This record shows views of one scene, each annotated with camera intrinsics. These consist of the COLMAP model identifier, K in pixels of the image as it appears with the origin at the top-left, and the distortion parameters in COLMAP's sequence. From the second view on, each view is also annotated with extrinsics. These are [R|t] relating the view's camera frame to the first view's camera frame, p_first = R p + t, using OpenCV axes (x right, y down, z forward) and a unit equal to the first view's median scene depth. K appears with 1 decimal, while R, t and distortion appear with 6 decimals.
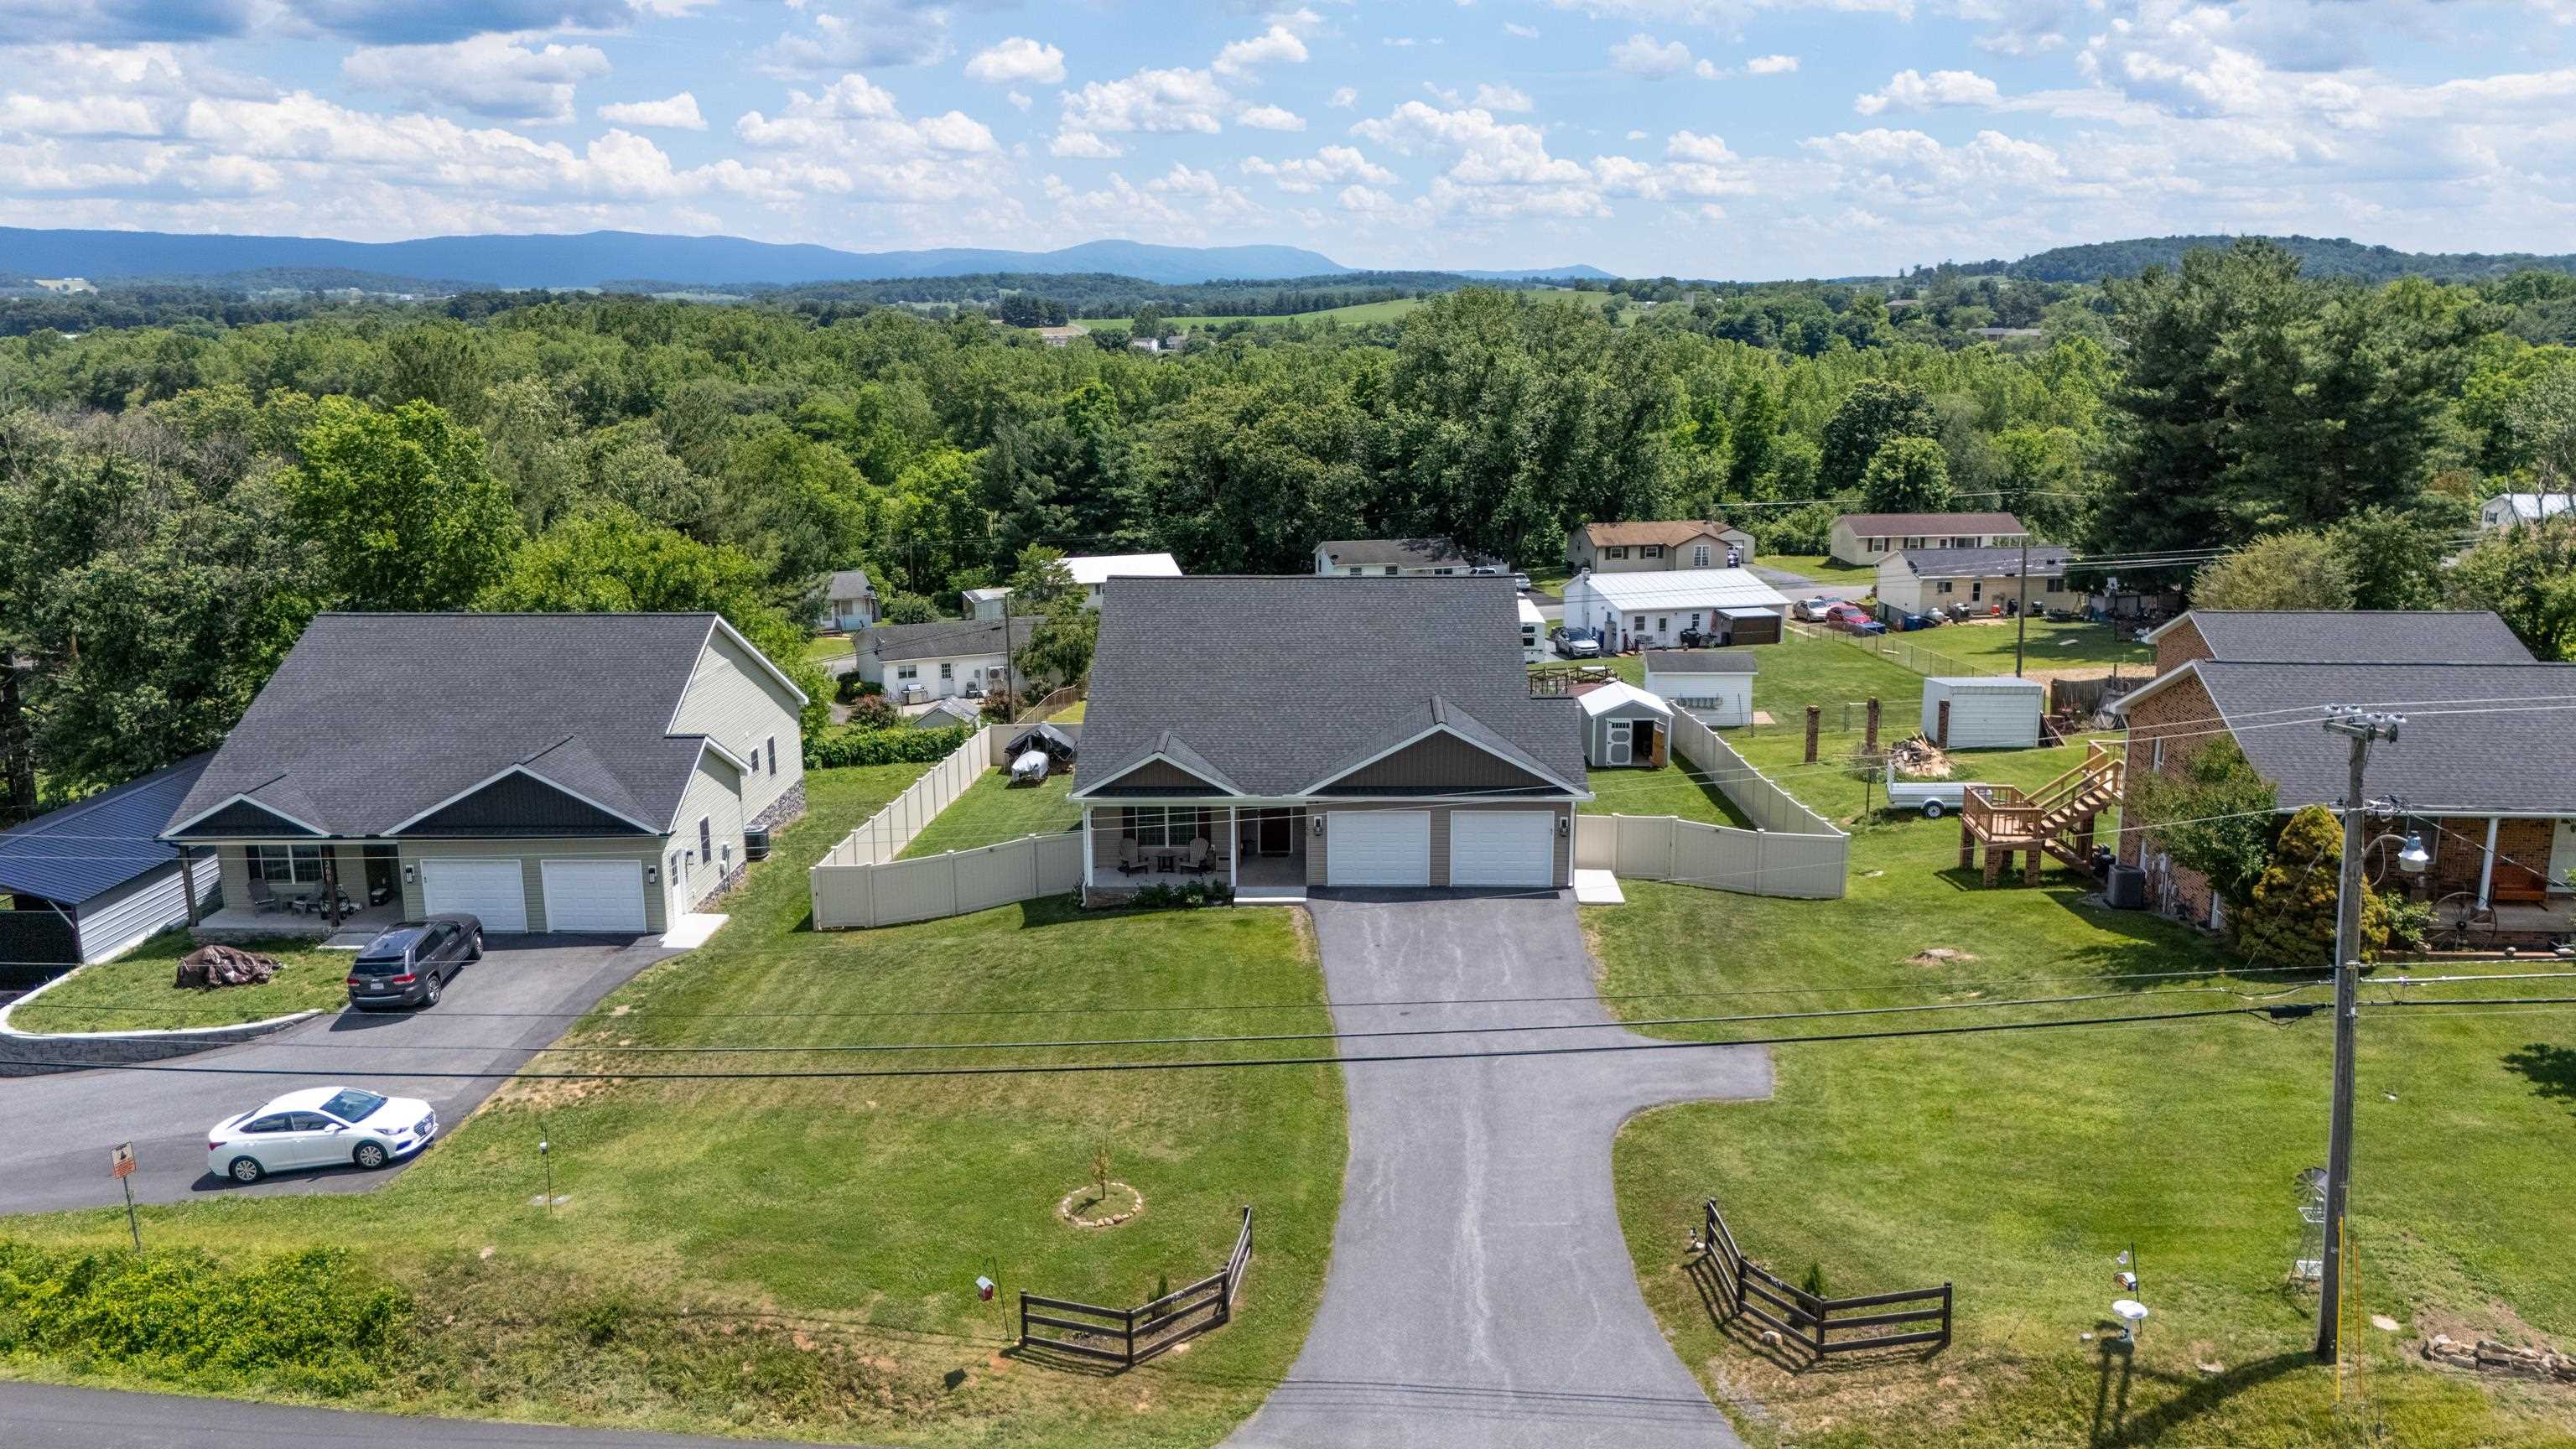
lens RADIAL K [[1895.5, 0, 1293.1], [0, 1895.5, 732.7], [0, 0, 1]] dist [0.070904, -0.075652]
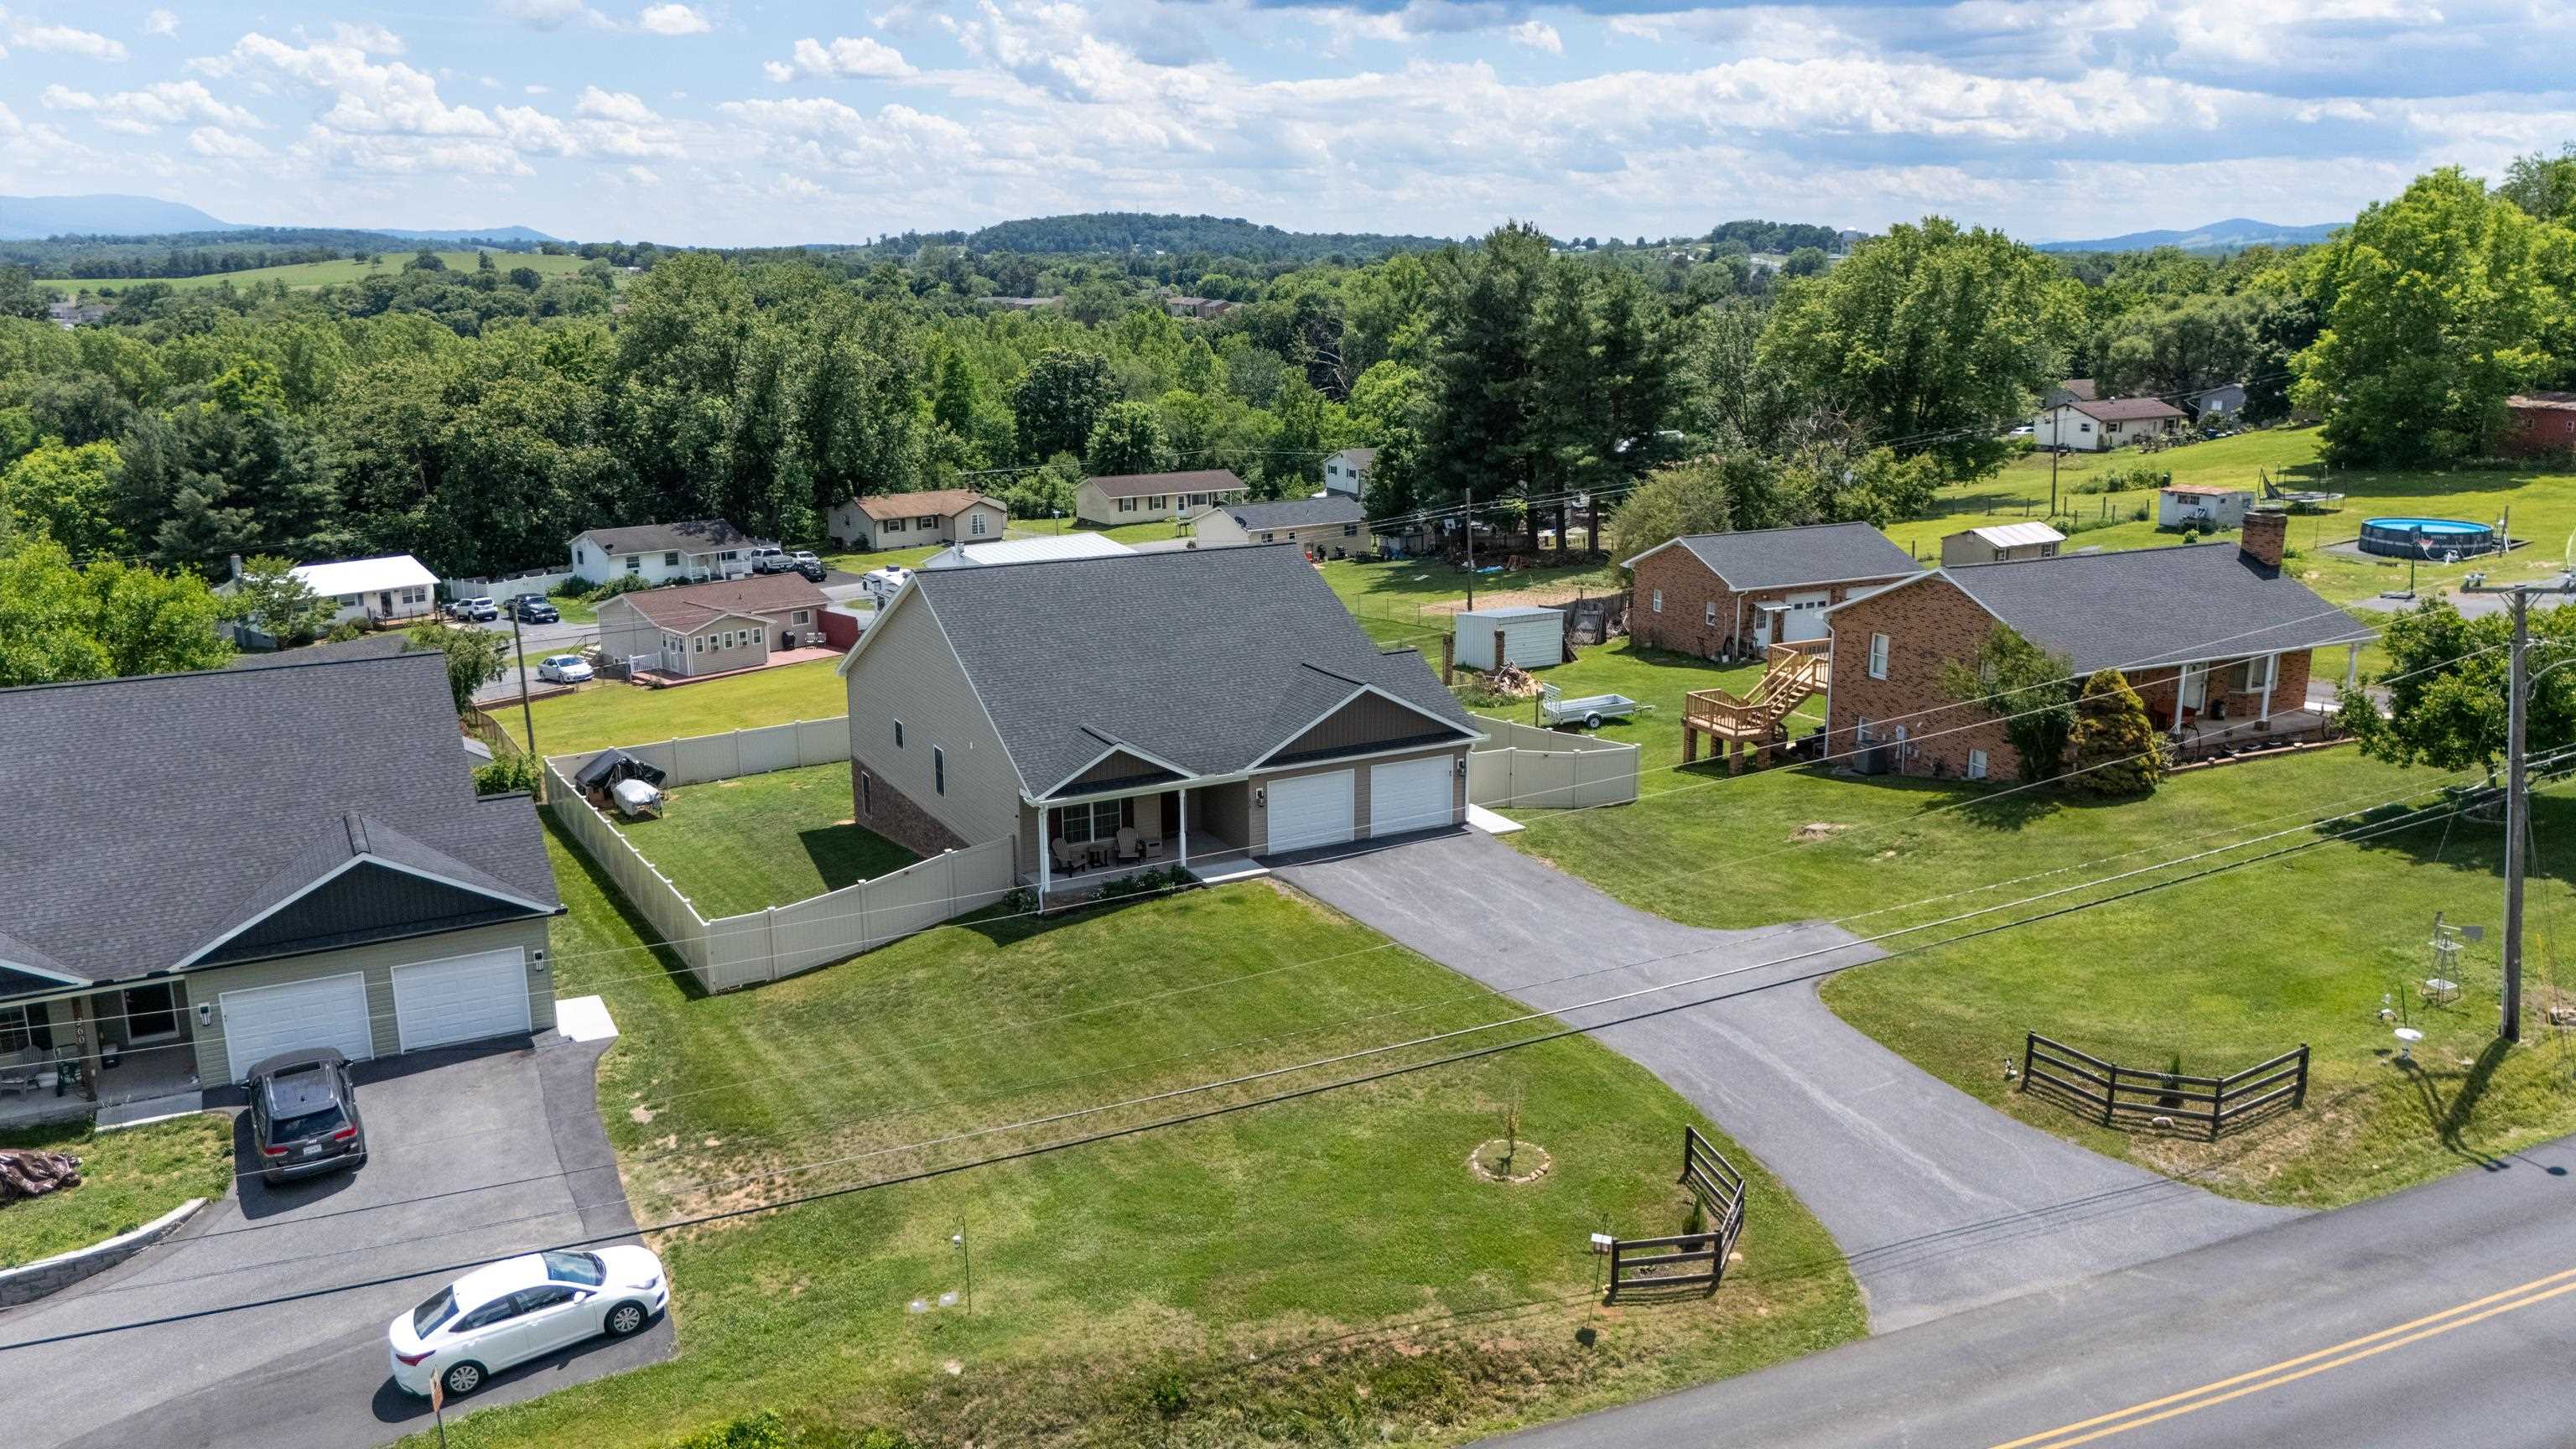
lens RADIAL K [[1895.5, 0, 1293.1], [0, 1895.5, 732.7], [0, 0, 1]] dist [0.070904, -0.075652]
pose [[0.868213, -0.114913, 0.482702, -0.233715], [0.107014, 0.993284, 0.043982, -0.014288], [-0.484515, 0.013470, 0.874679, 0.052327]]
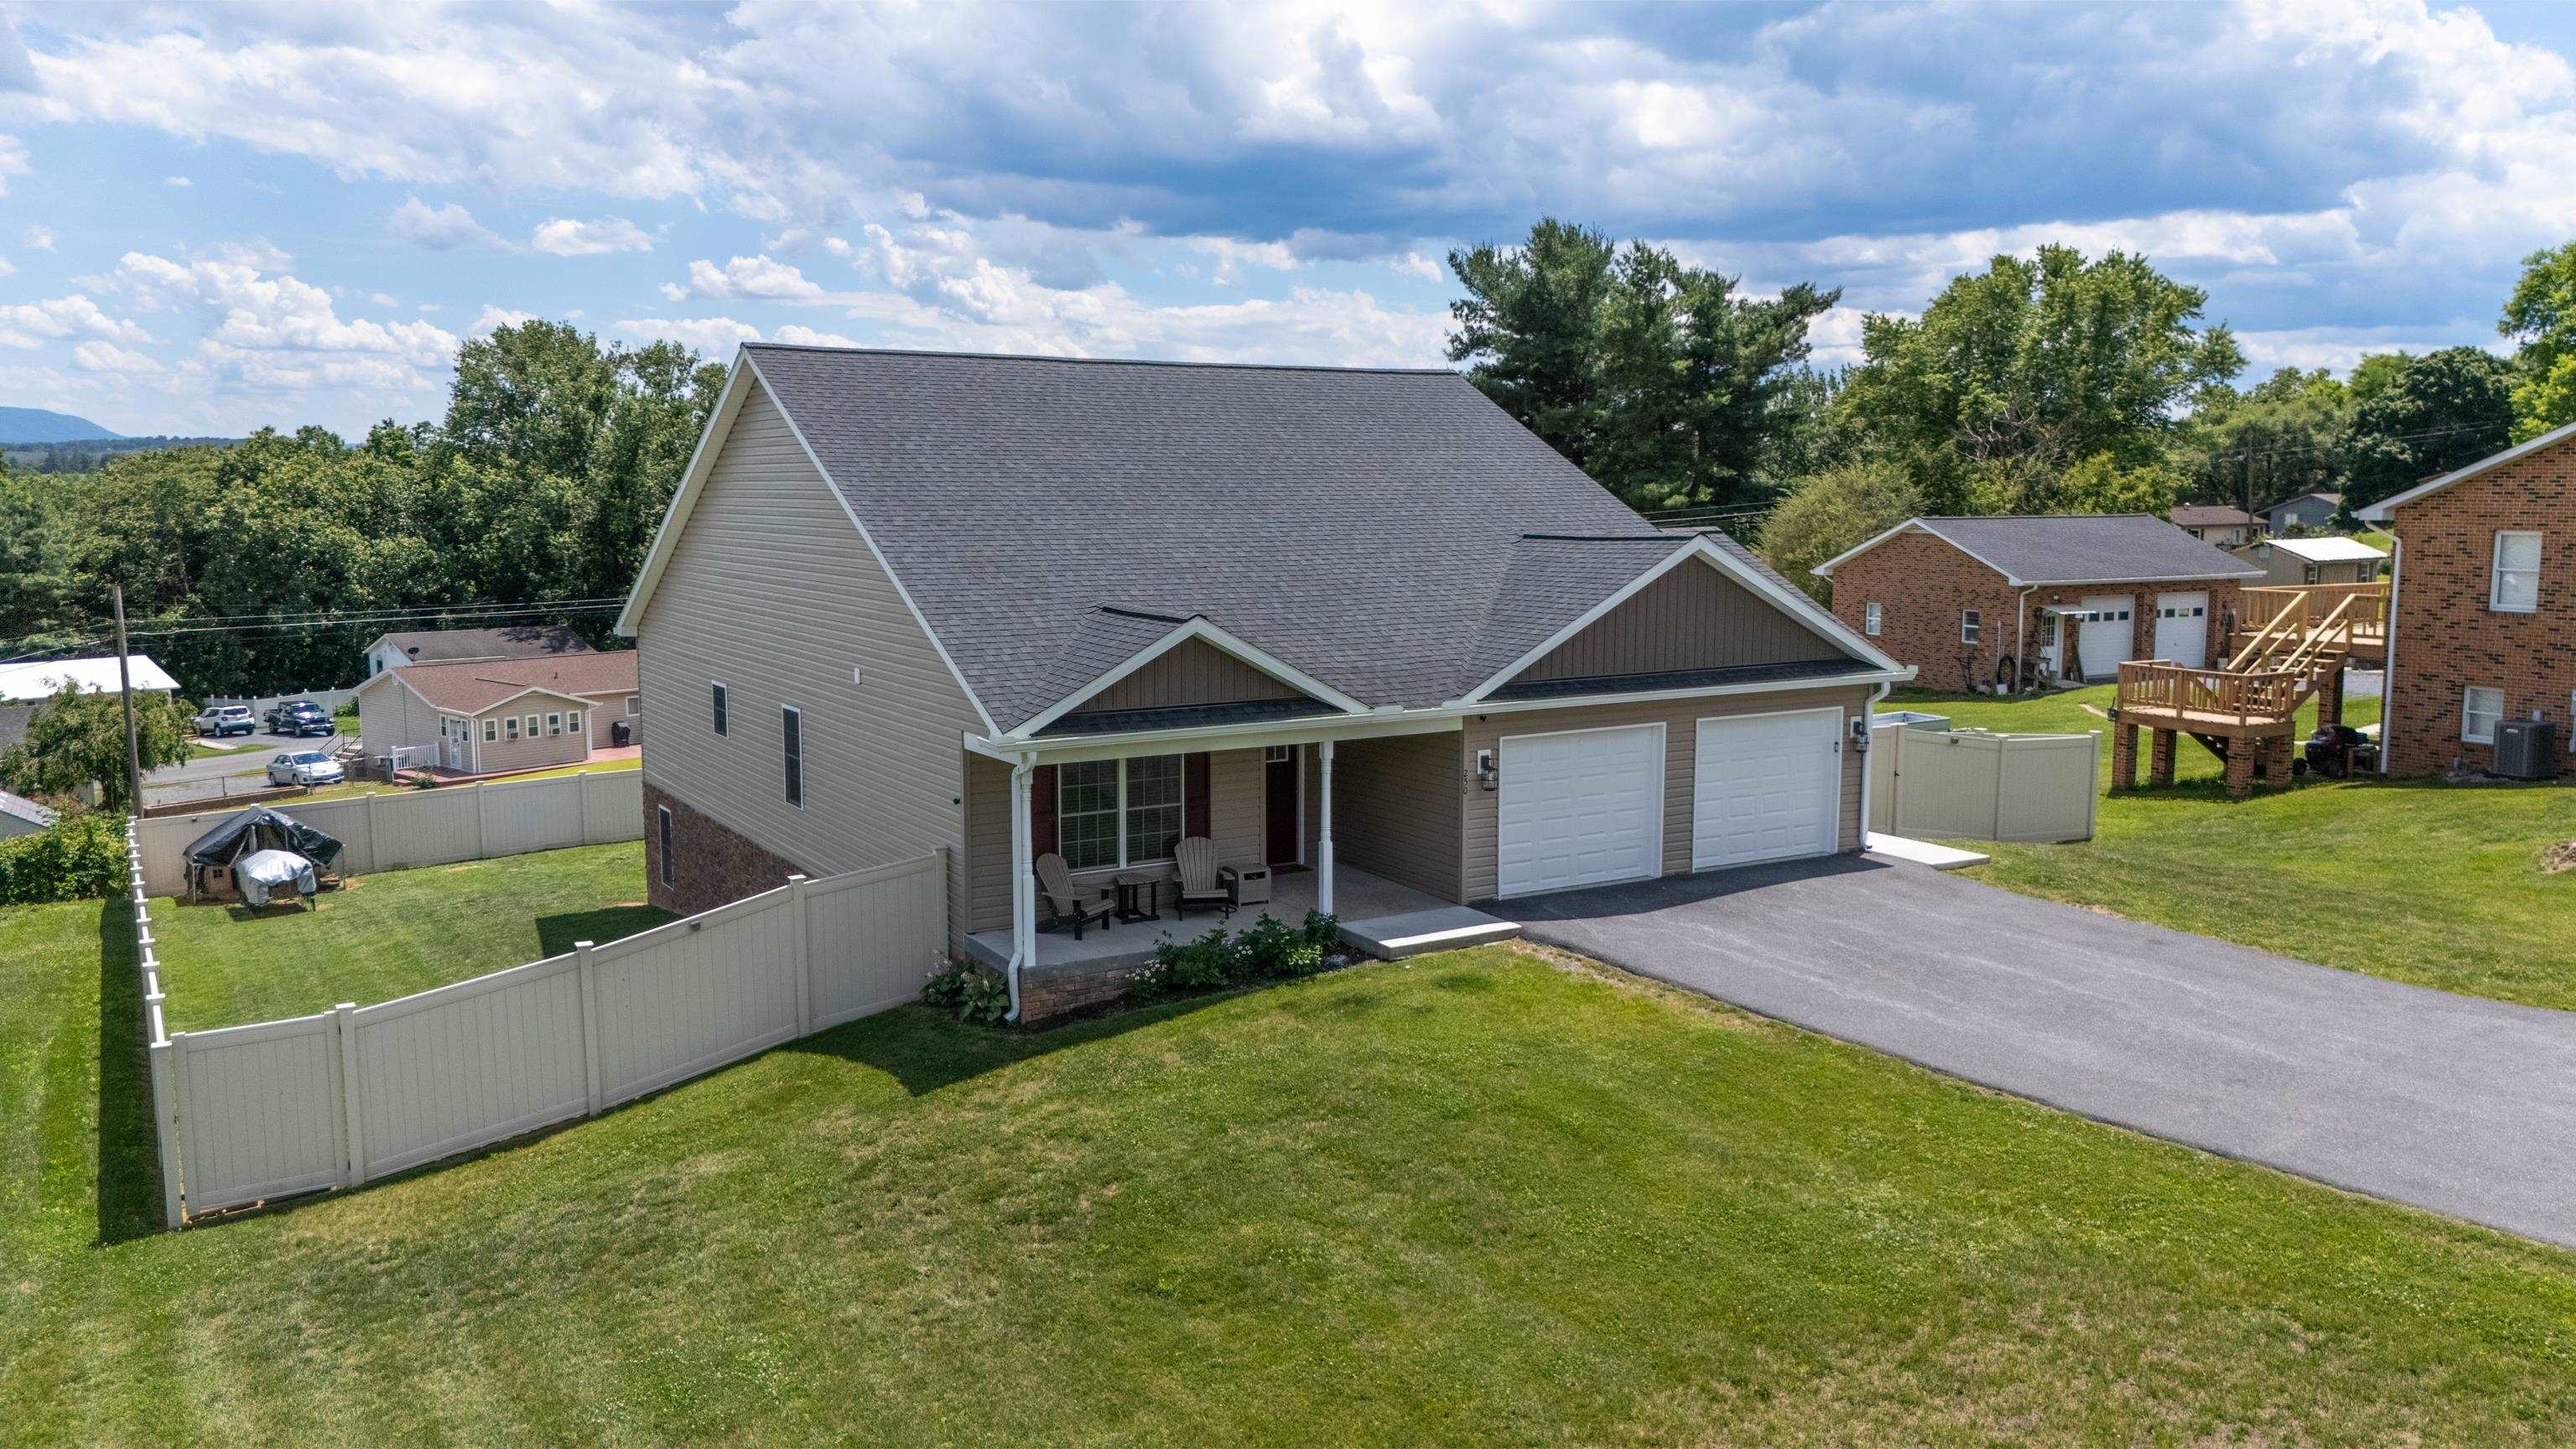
lens RADIAL K [[1914.1, 0, 1288.0], [0, 1914.1, 724.5], [0, 0, 1]] dist [0.034078, -0.005732]
pose [[0.844700, -0.062672, 0.531558, -0.142150], [0.113065, 0.991603, -0.062760, 0.031702], [-0.523161, 0.113115, 0.844694, 0.319339]]
